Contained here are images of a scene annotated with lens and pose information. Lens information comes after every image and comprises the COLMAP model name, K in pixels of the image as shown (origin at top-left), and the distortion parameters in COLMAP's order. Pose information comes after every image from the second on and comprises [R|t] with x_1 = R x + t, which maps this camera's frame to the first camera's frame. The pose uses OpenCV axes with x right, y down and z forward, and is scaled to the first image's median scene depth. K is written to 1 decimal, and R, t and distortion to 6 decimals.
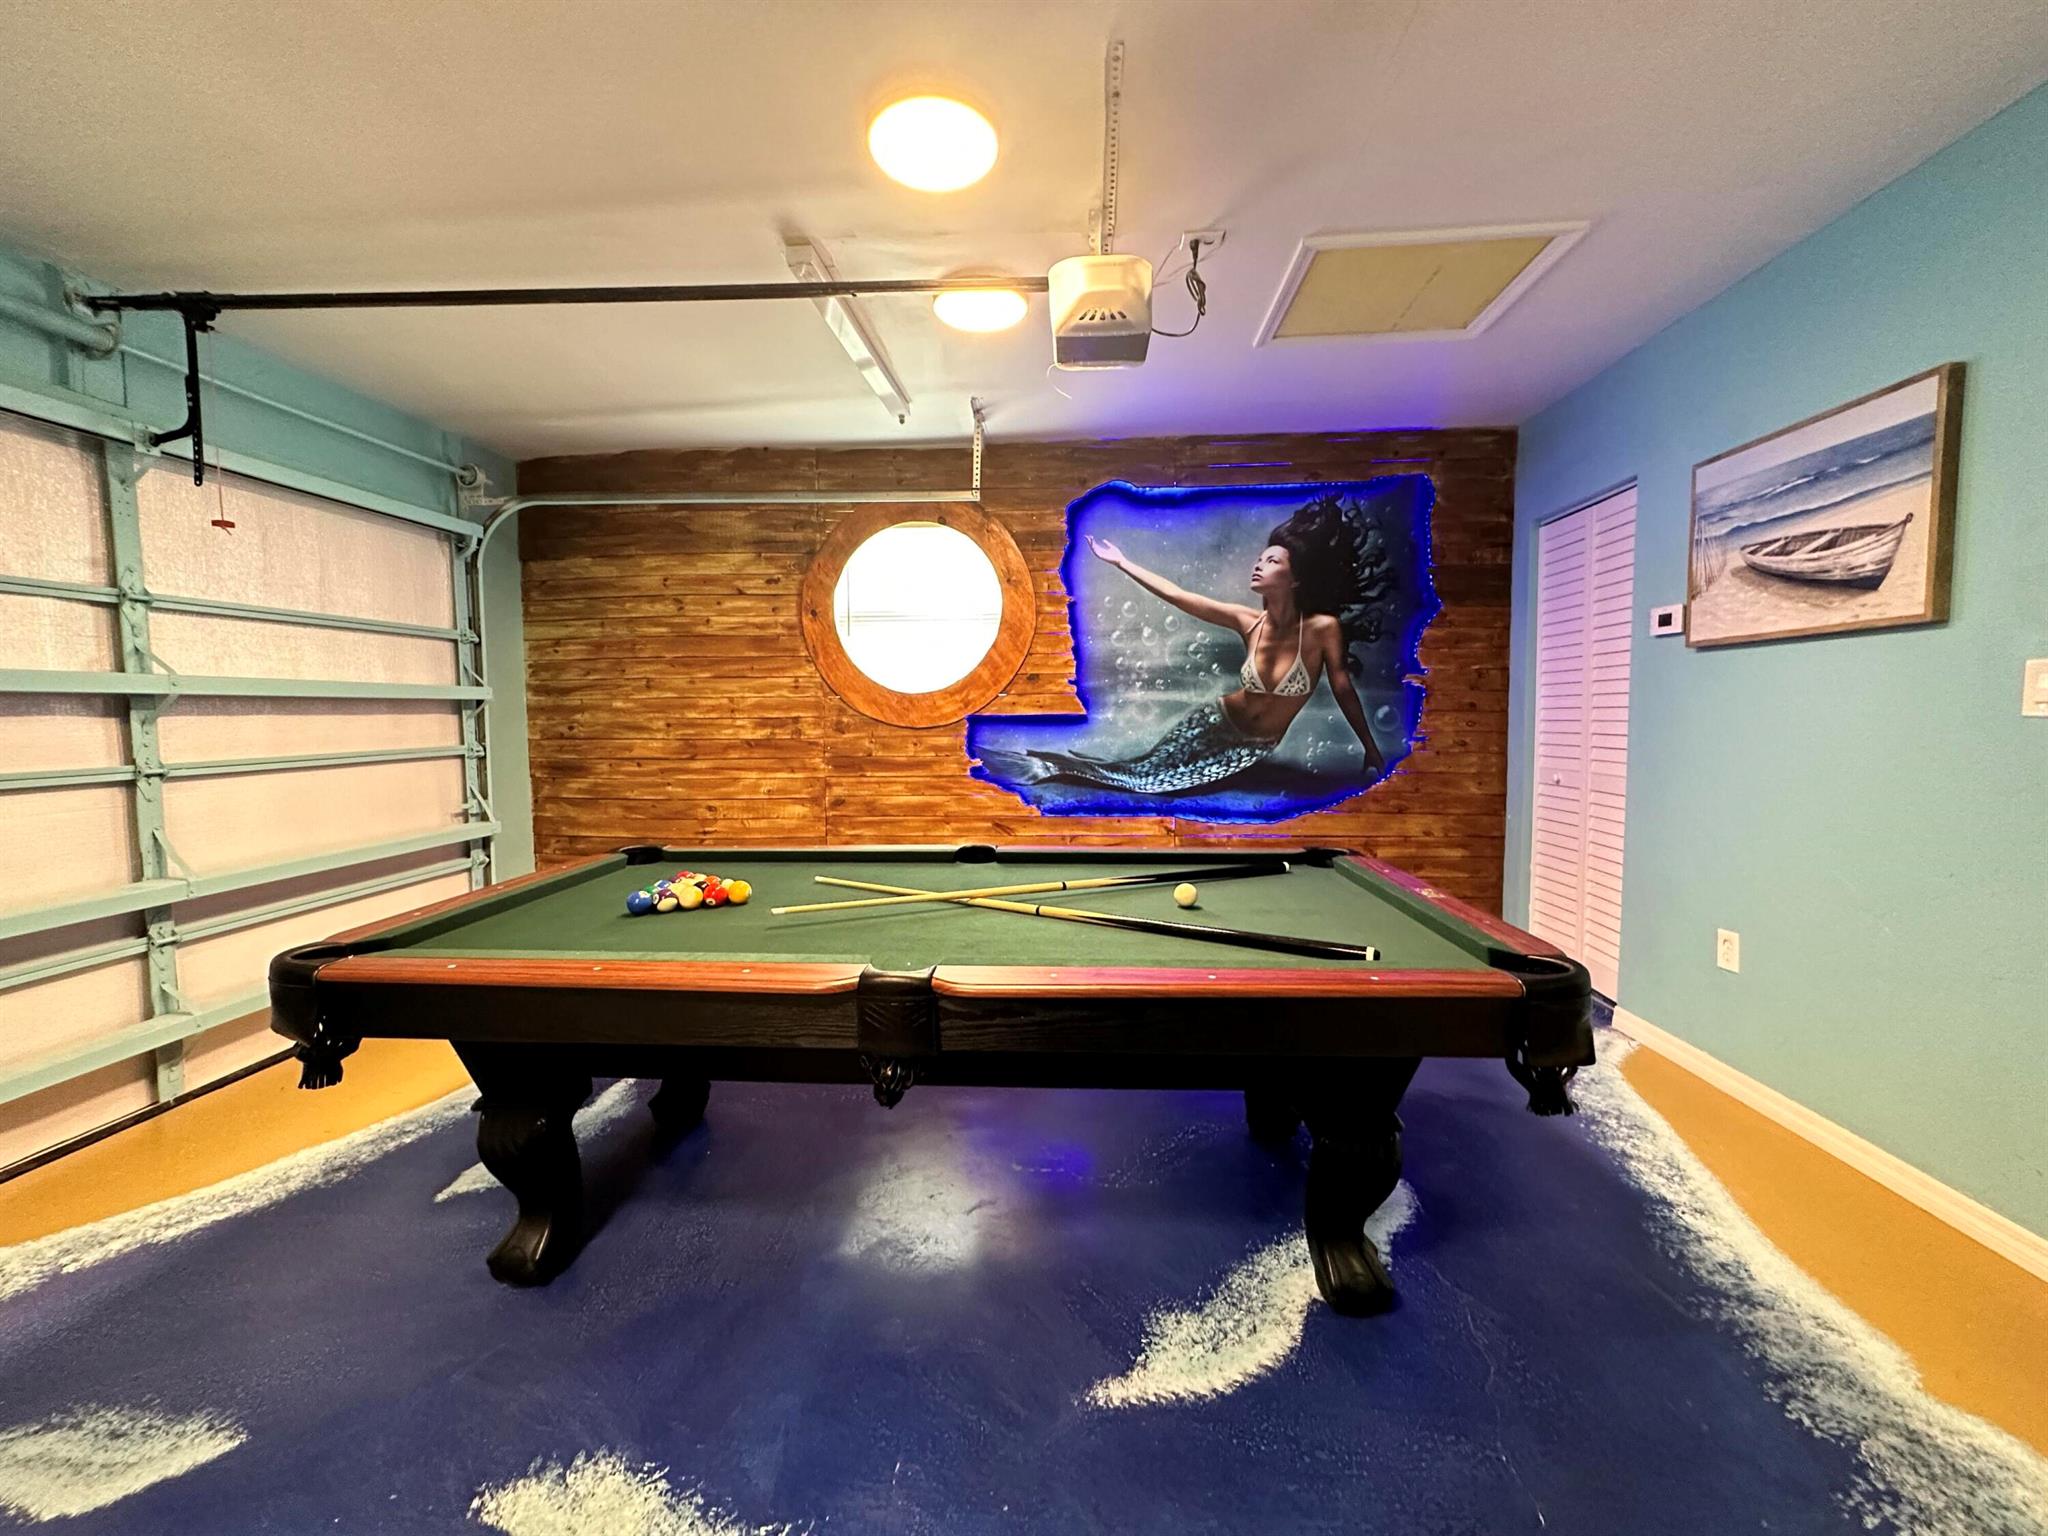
lens RADIAL K [[818.6, 0, 1024.0], [0, 818.6, 768.0], [0, 0, 1]] dist [-0.002573, -0.000329]
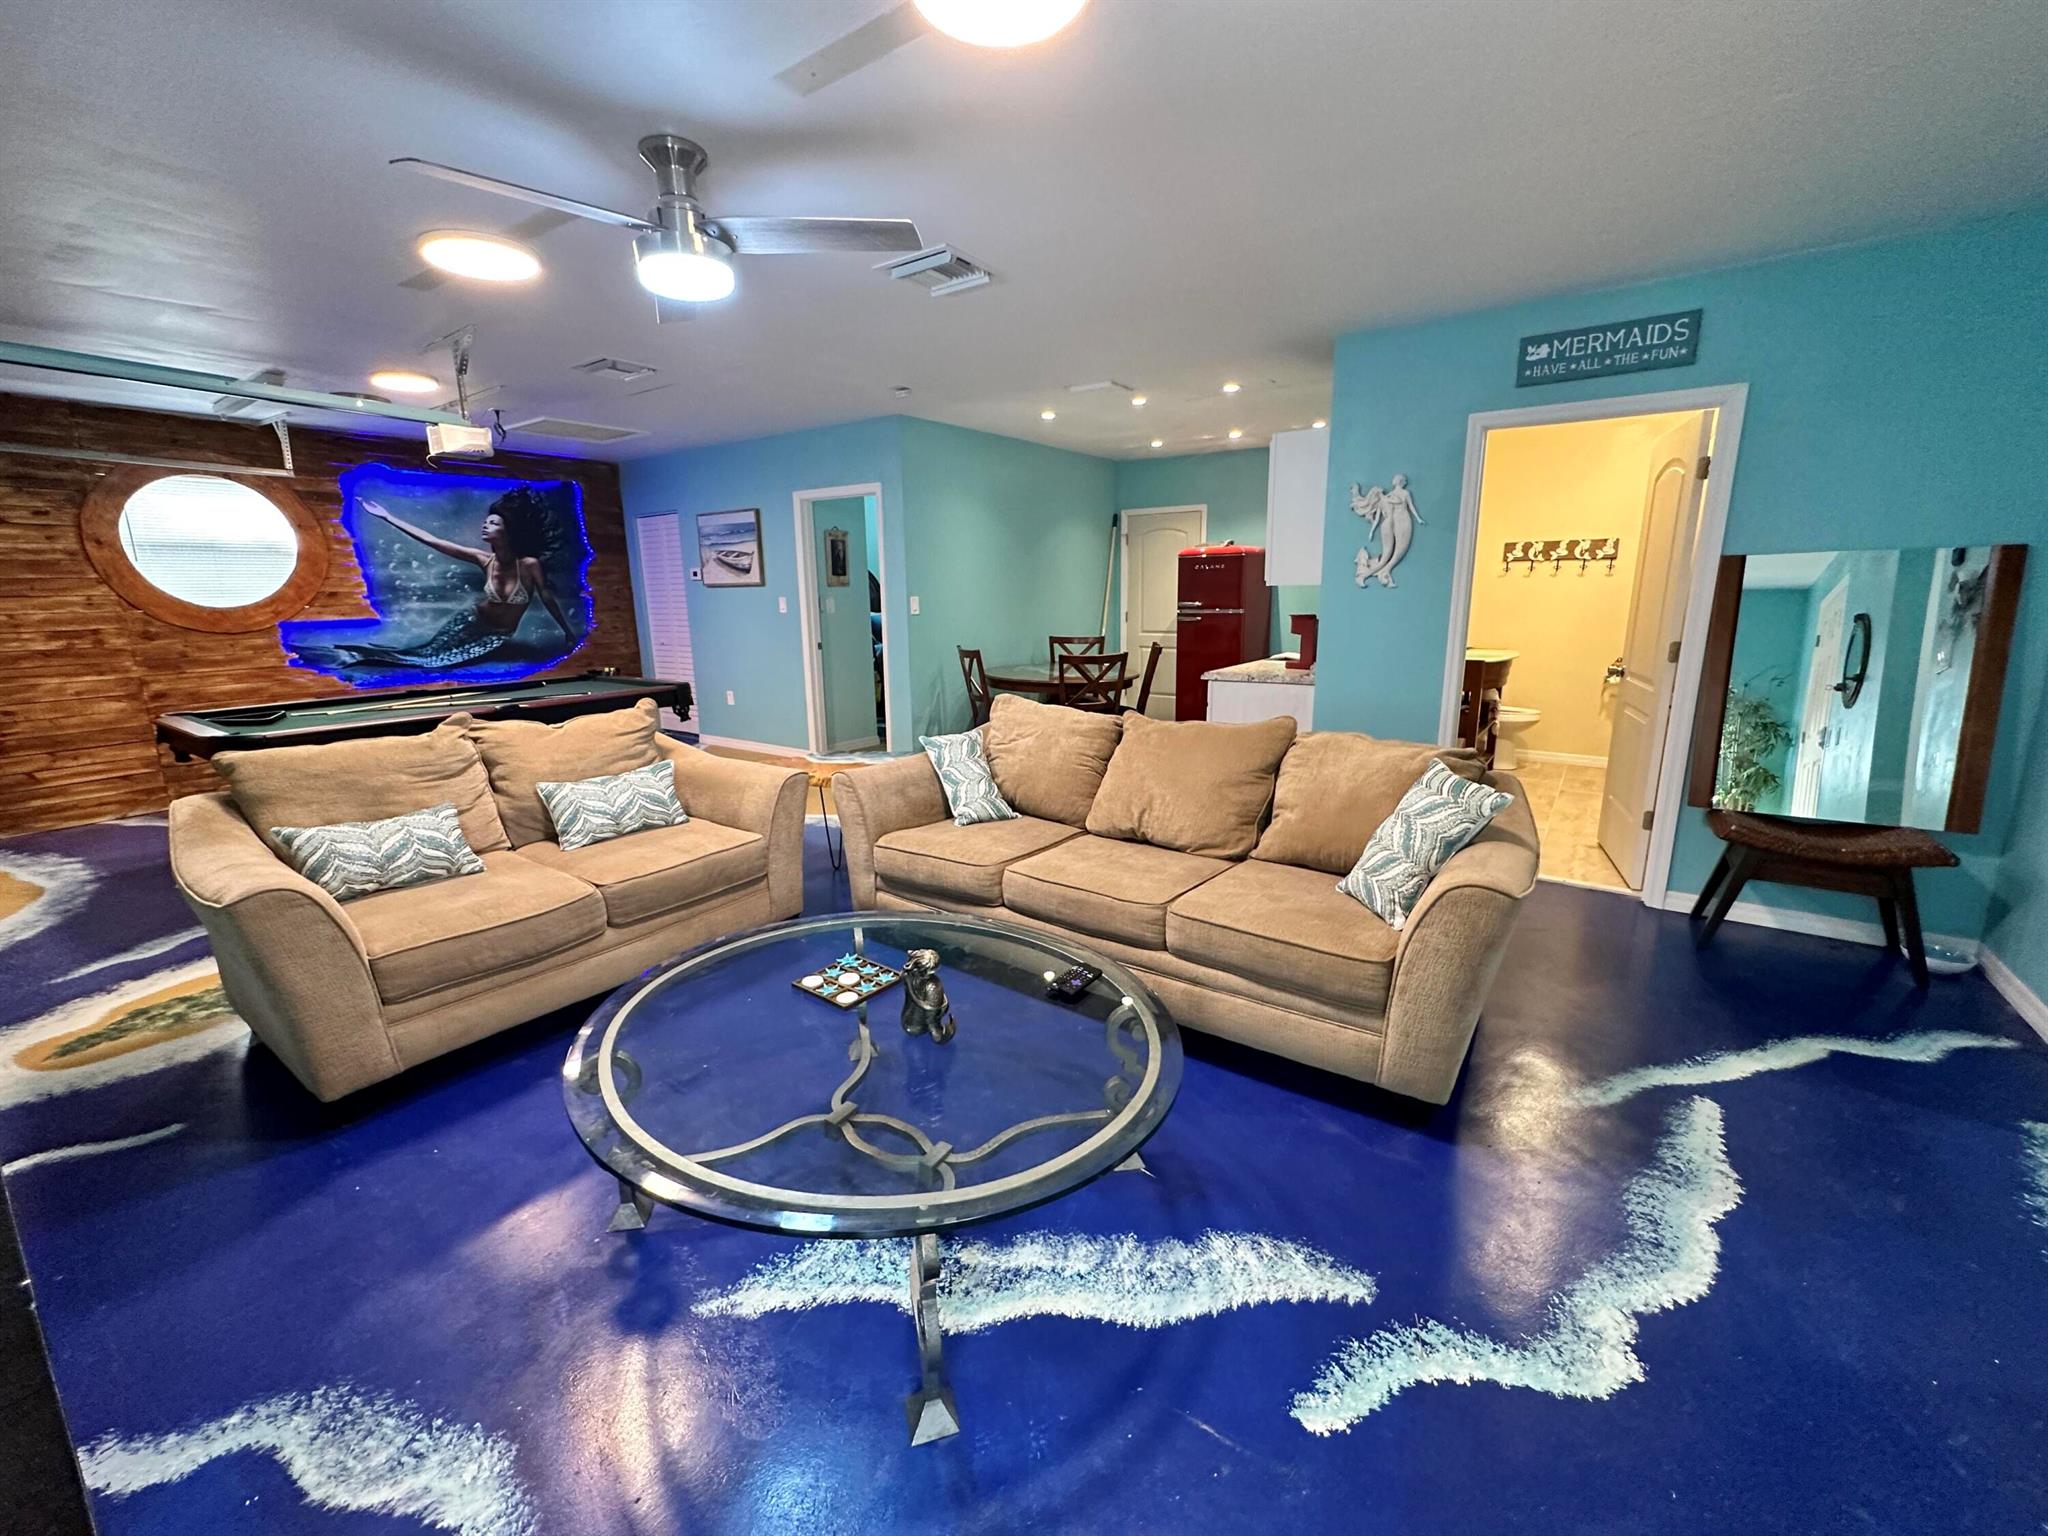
lens RADIAL K [[818.6, 0, 1024.0], [0, 818.6, 768.0], [0, 0, 1]] dist [-0.002573, -0.000329]
pose [[0.522298, -0.186278, 0.832169, -0.616403], [0.067241, 0.981808, 0.177571, 0.018228], [-0.850108, -0.036790, 0.525322, -0.832102]]
